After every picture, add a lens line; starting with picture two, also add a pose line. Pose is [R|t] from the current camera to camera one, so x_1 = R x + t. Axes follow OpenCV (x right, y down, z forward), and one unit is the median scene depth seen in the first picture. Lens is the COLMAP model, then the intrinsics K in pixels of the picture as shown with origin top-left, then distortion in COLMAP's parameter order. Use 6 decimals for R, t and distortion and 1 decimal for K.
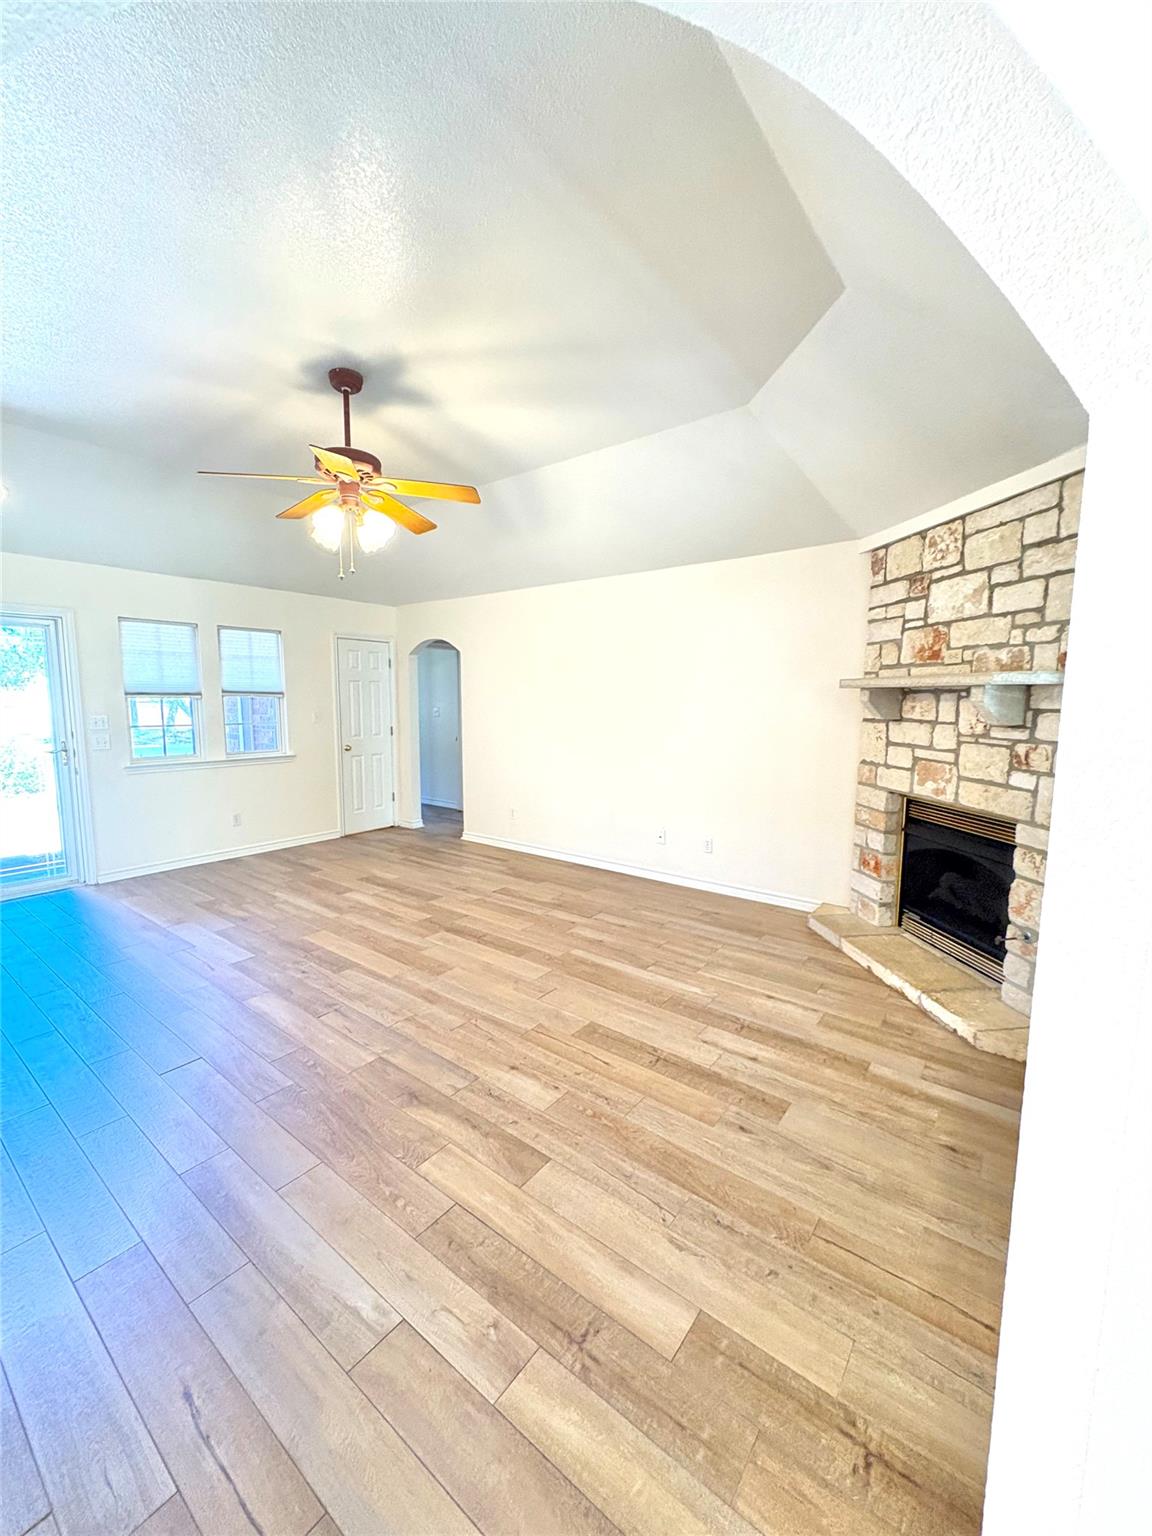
lens RADIAL K [[606.0, 0, 574.2], [0, 606.0, 768.8], [0, 0, 1]] dist [-0.002758, -0.000076]
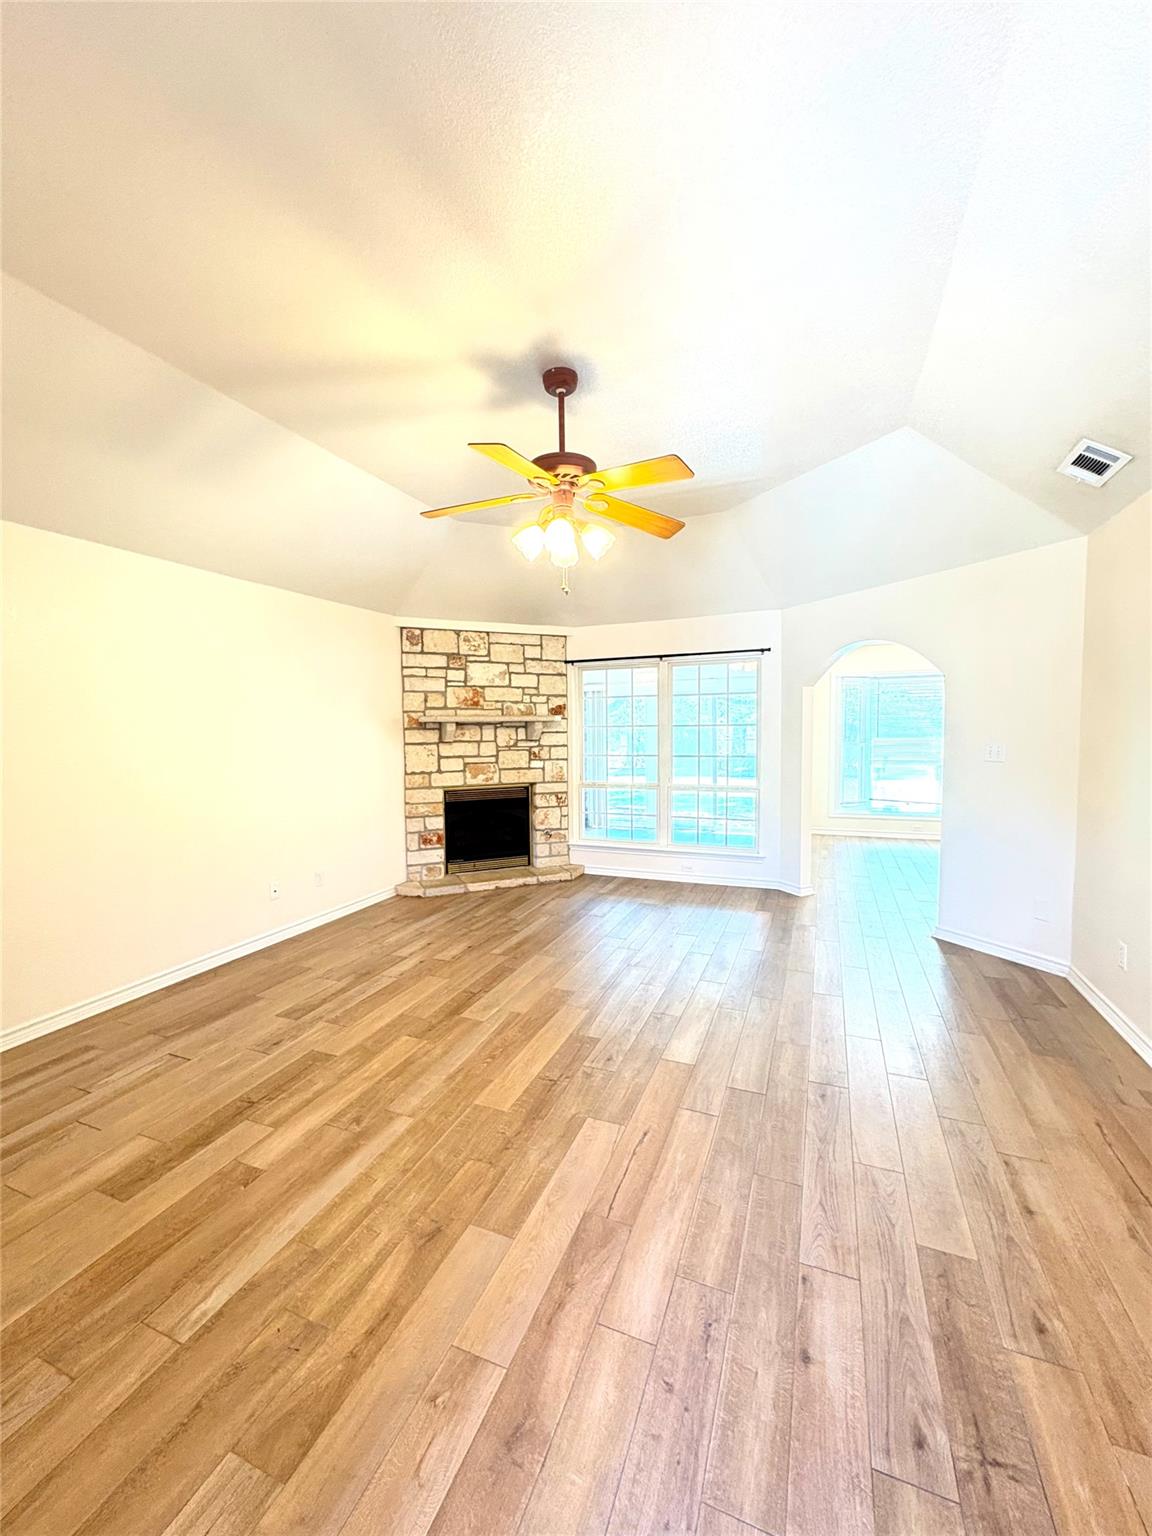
lens RADIAL K [[606.0, 0, 574.2], [0, 606.0, 768.8], [0, 0, 1]] dist [-0.002758, -0.000076]
pose [[-0.257403, -0.065004, 0.964115, -1.158249], [0.124644, 0.987166, 0.099836, -0.135998], [-0.958231, 0.145869, -0.245997, 1.147245]]
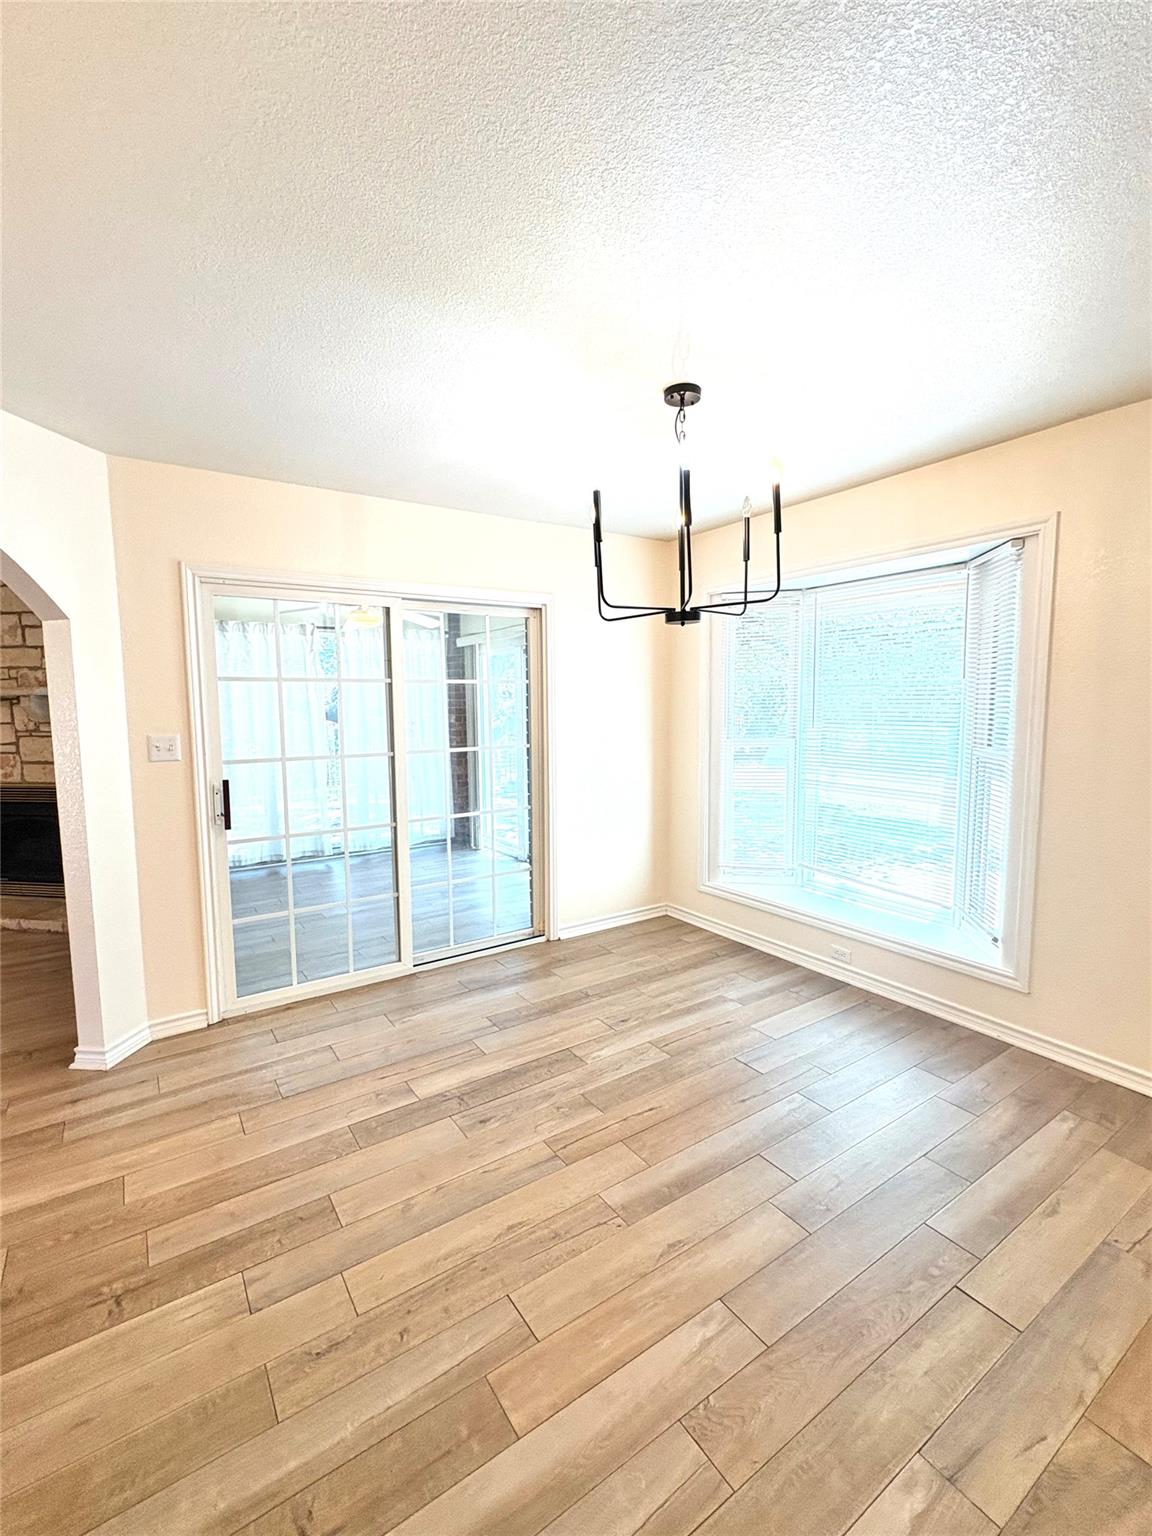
lens RADIAL K [[679.9, 0, 576.1], [0, 679.9, 770.0], [0, 0, 1]] dist [0.003246, -0.000162]
pose [[0.312595, -0.102250, 0.944367, -0.394093], [0.122717, 0.990205, 0.066592, 0.076146], [-0.941926, 0.095074, 0.322081, -0.619377]]
